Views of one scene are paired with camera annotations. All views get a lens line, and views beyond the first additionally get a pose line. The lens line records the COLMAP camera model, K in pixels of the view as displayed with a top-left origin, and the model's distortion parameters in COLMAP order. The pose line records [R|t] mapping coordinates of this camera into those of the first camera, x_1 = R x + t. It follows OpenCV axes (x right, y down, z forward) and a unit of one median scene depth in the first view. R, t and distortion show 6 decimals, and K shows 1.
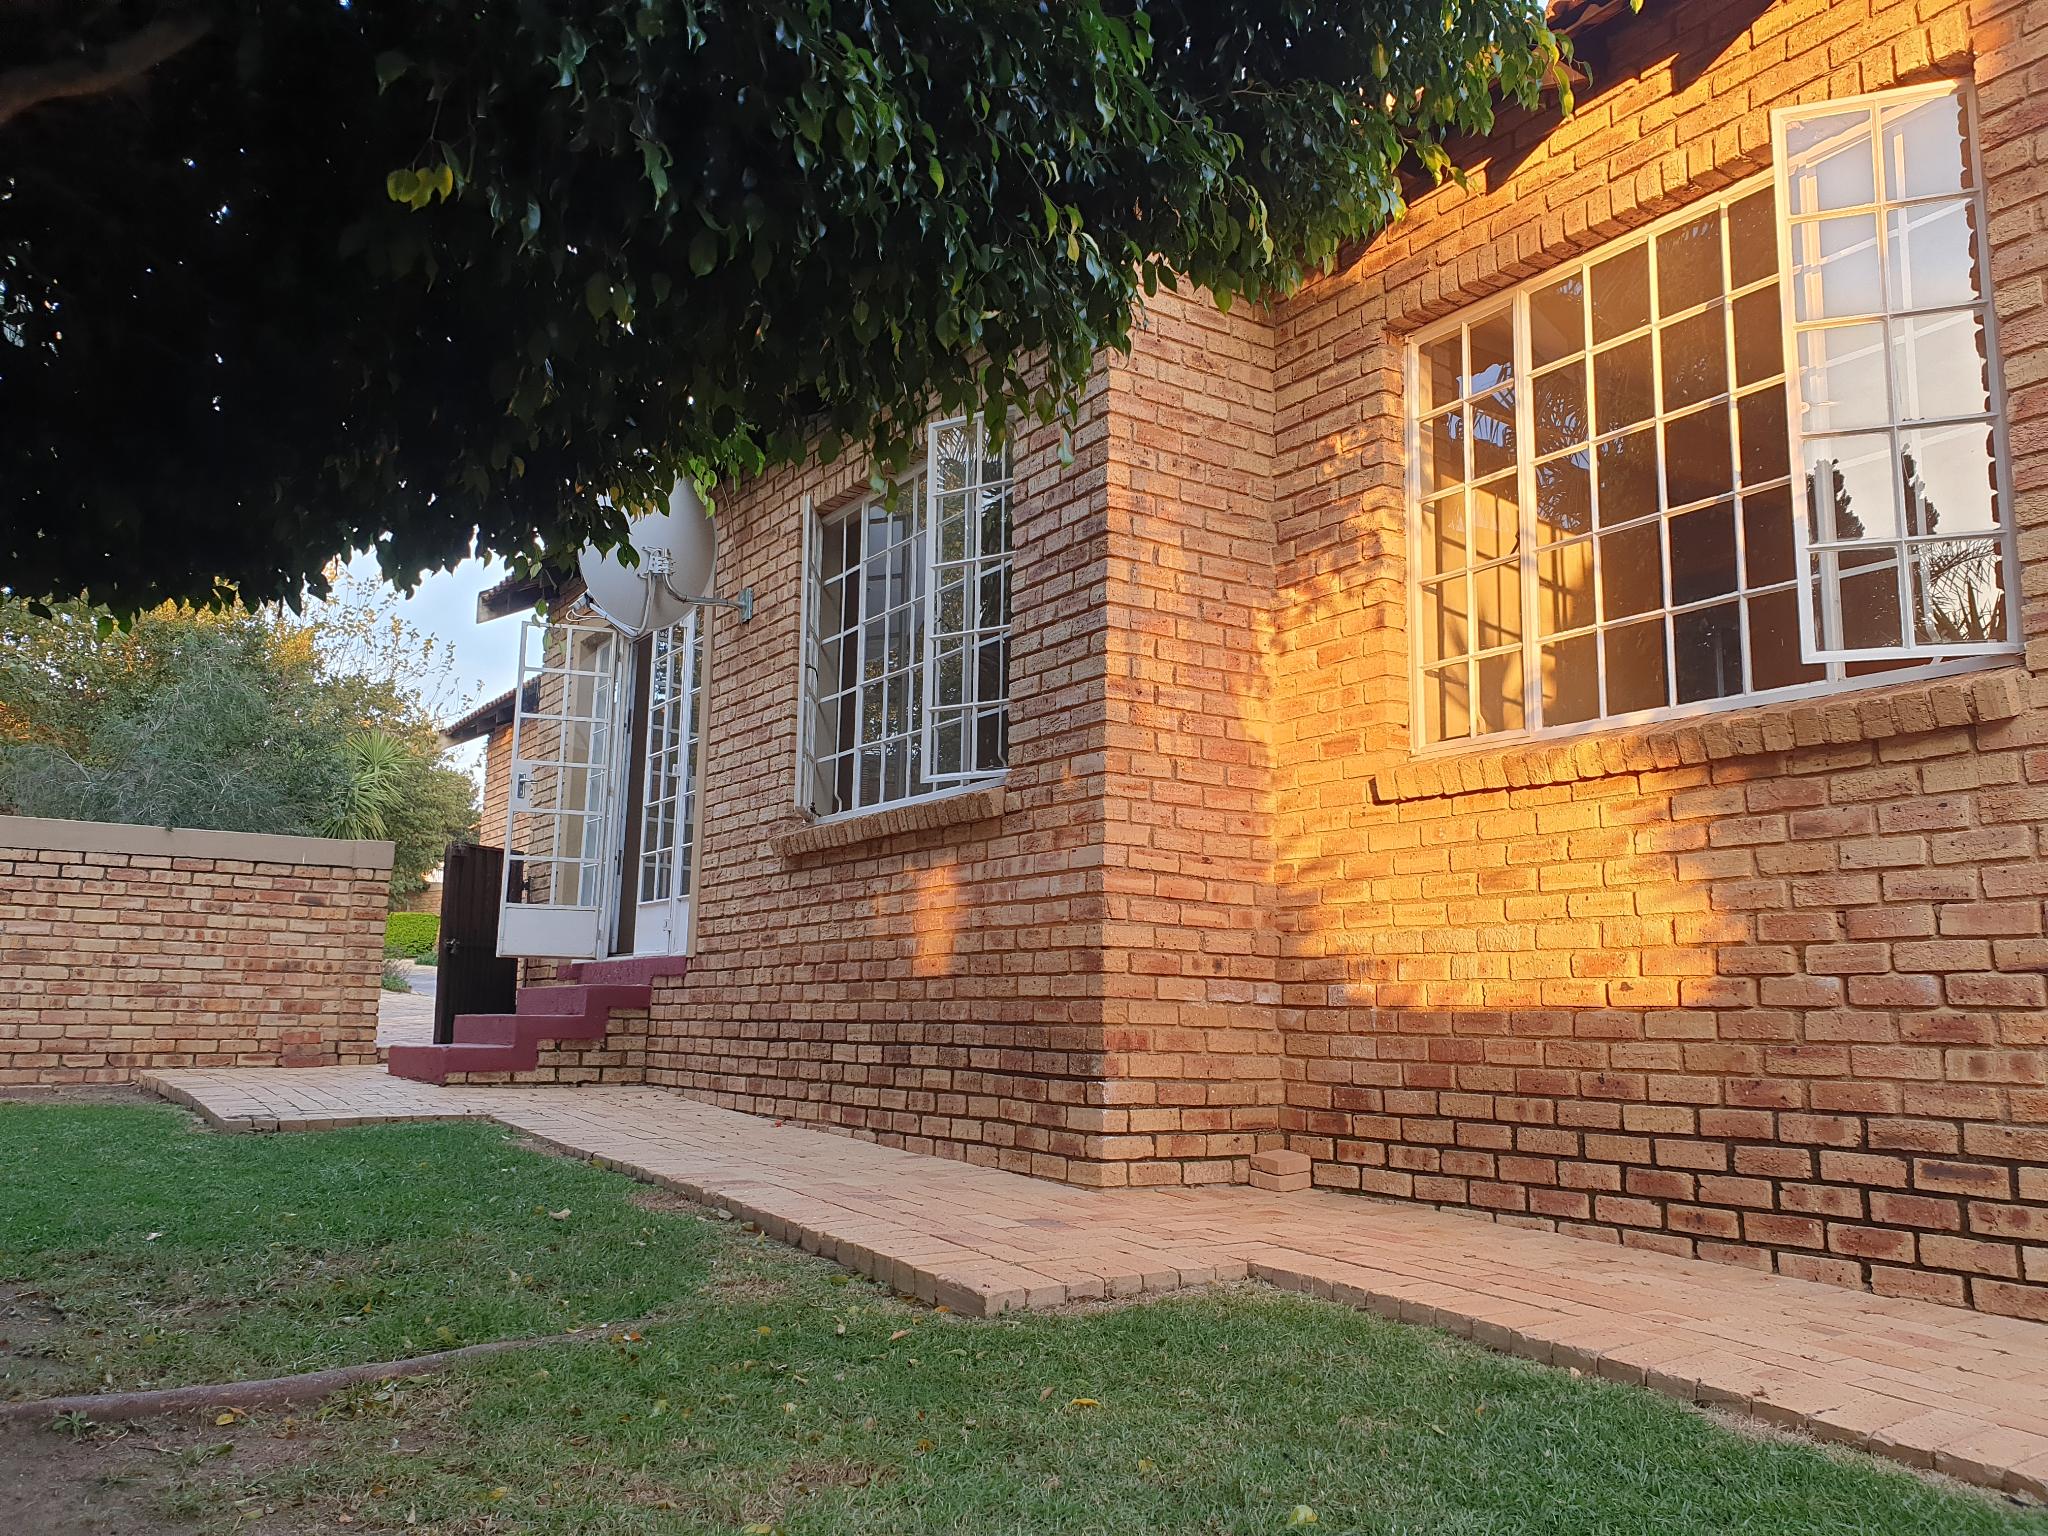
lens RADIAL K [[1607.3, 0, 1023.7], [0, 1607.3, 759.2], [0, 0, 1]] dist [0.040099, -0.009557]
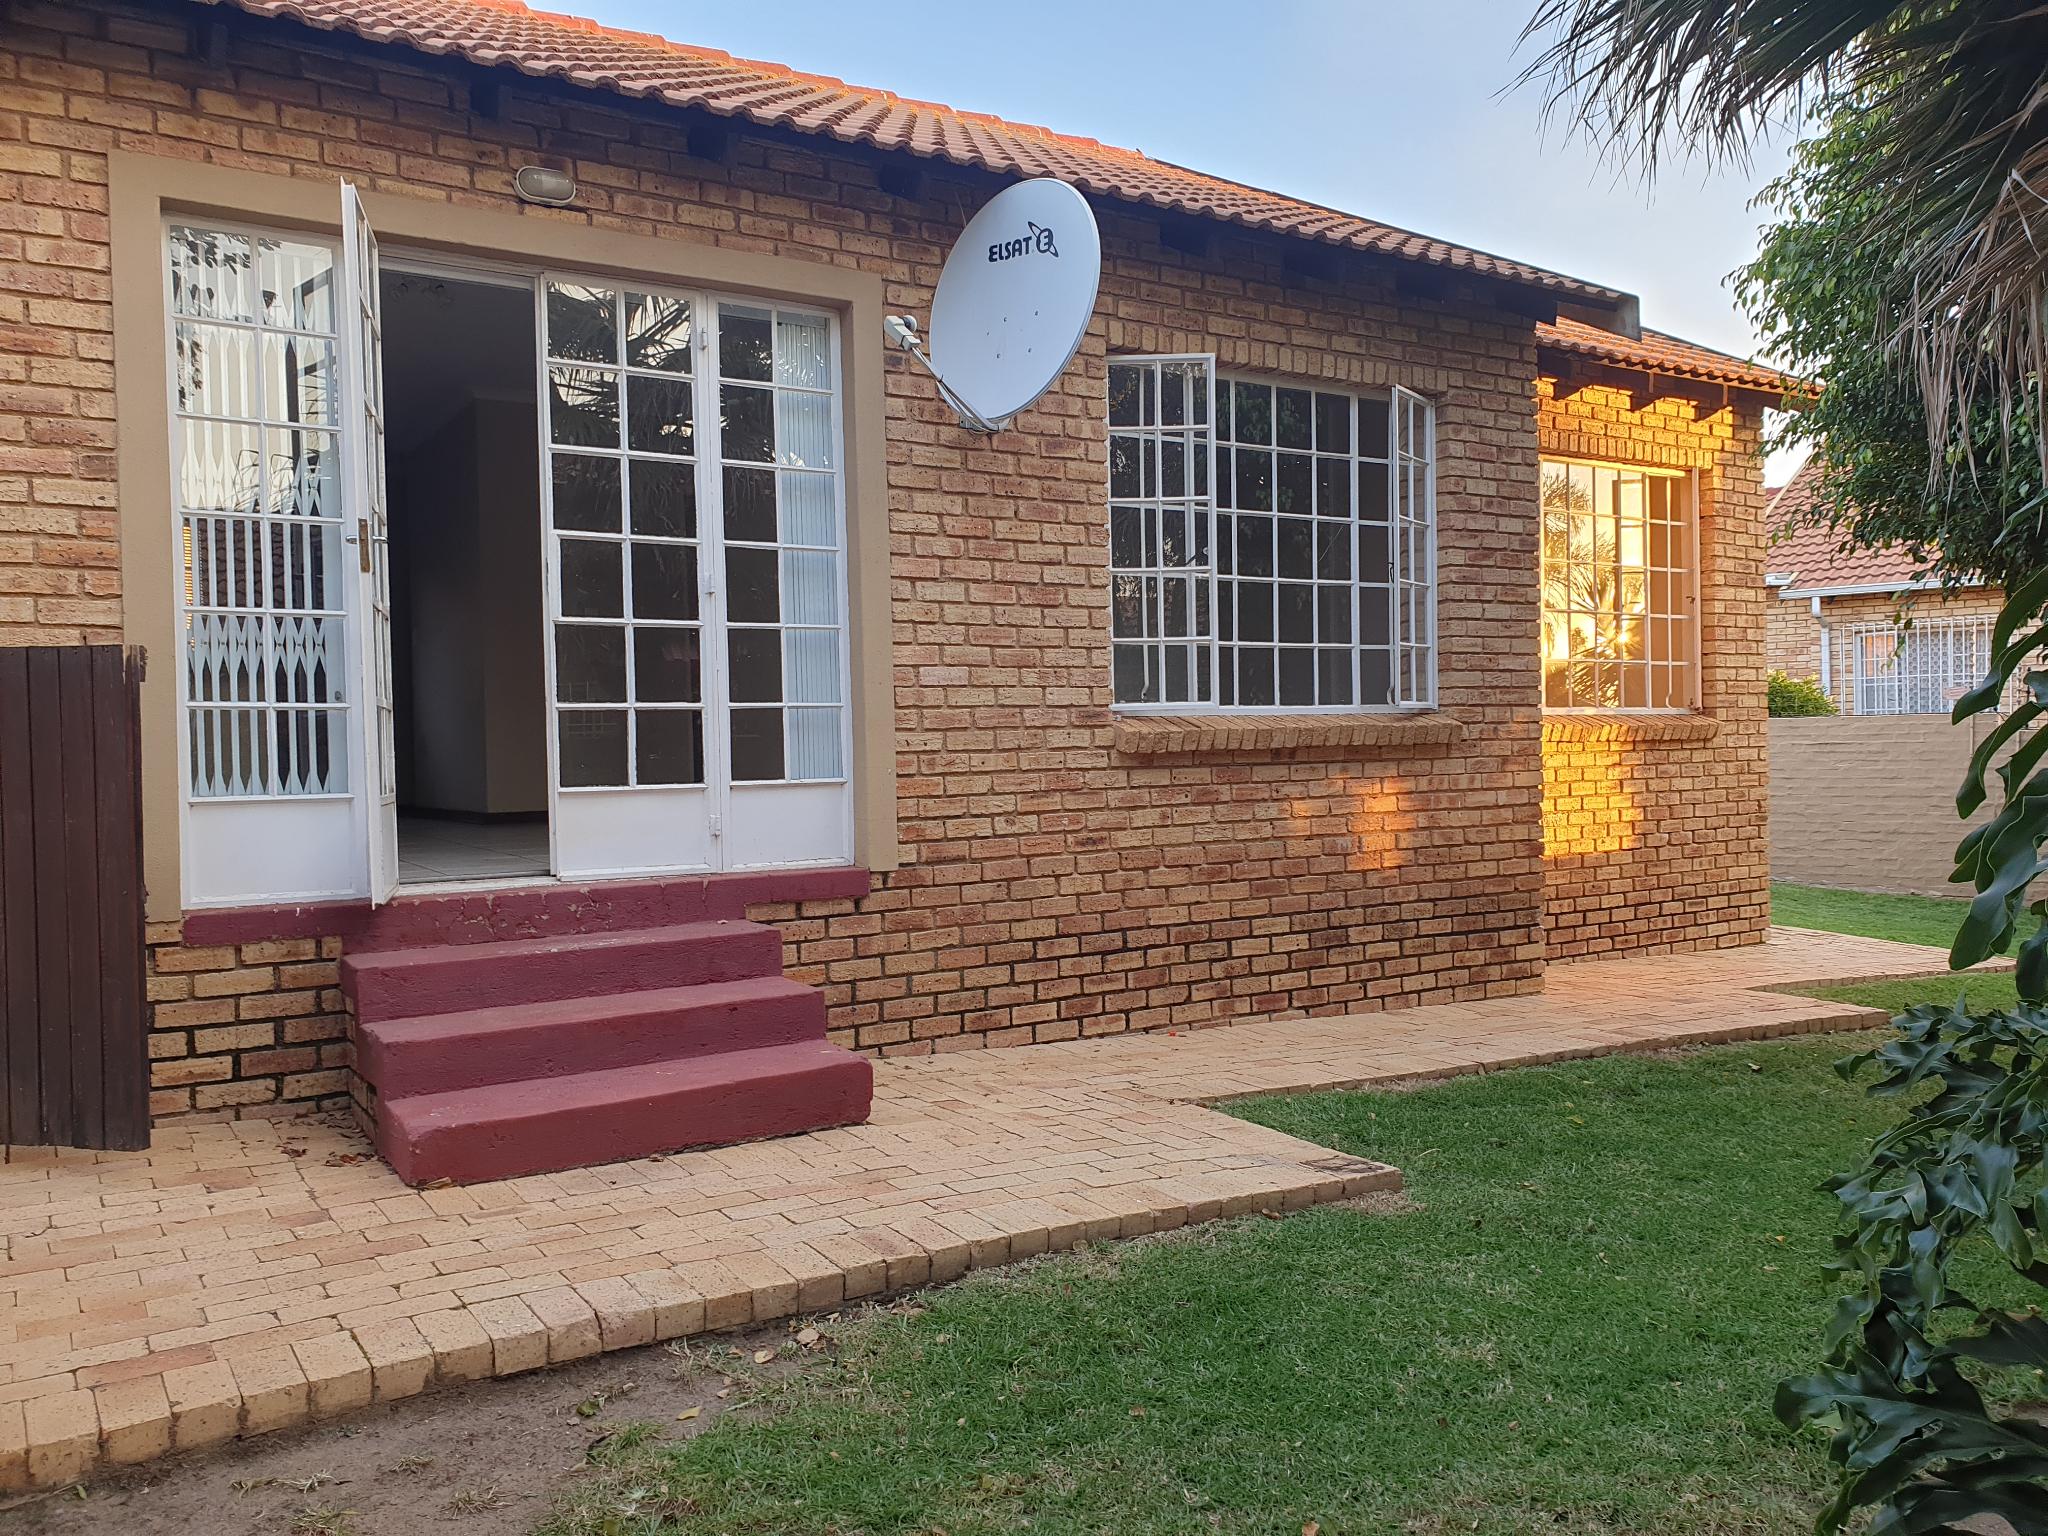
lens RADIAL K [[1607.3, 0, 1020.7], [0, 1607.3, 773.3], [0, 0, 1]] dist [0.040099, -0.009557]
pose [[0.012216, -0.040045, 0.999123, -1.333418], [-0.143658, 0.988762, 0.041386, 0.056005], [-0.989552, -0.144037, 0.006326, 1.337243]]
